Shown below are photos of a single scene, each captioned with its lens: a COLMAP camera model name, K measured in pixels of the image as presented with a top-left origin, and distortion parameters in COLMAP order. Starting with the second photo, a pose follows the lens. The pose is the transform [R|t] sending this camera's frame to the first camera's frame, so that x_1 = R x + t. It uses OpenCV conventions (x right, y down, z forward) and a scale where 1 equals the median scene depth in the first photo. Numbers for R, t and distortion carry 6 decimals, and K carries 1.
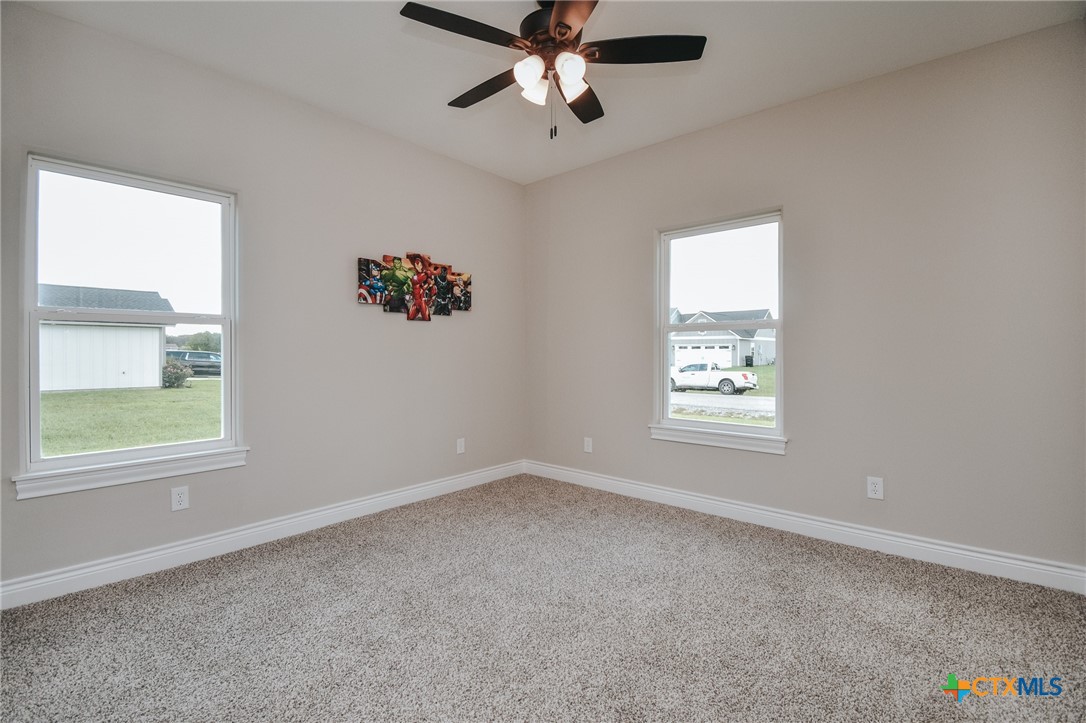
lens RADIAL K [[497.7, 0, 534.6], [0, 497.7, 361.6], [0, 0, 1]] dist [0.002006, -0.001212]
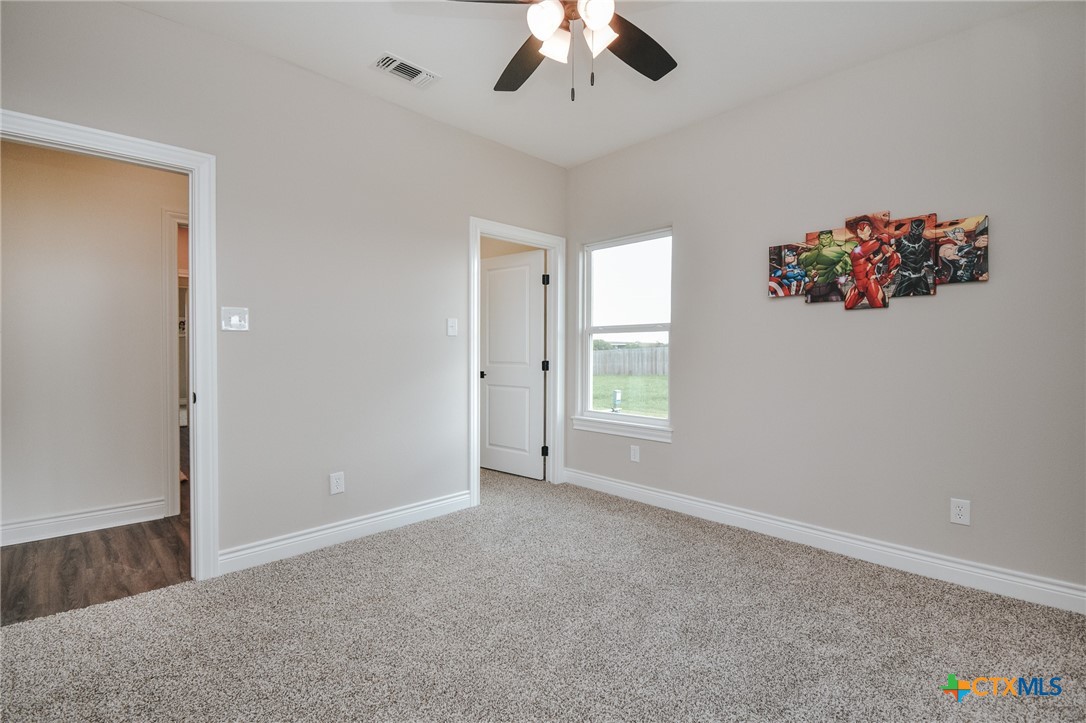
lens RADIAL K [[497.7, 0, 534.6], [0, 497.7, 361.6], [0, 0, 1]] dist [0.002006, -0.001212]
pose [[-0.091025, 0.023835, -0.995563, 0.533168], [-0.019408, 0.999481, 0.025703, -0.016187], [0.995659, 0.021662, -0.090515, 0.607468]]
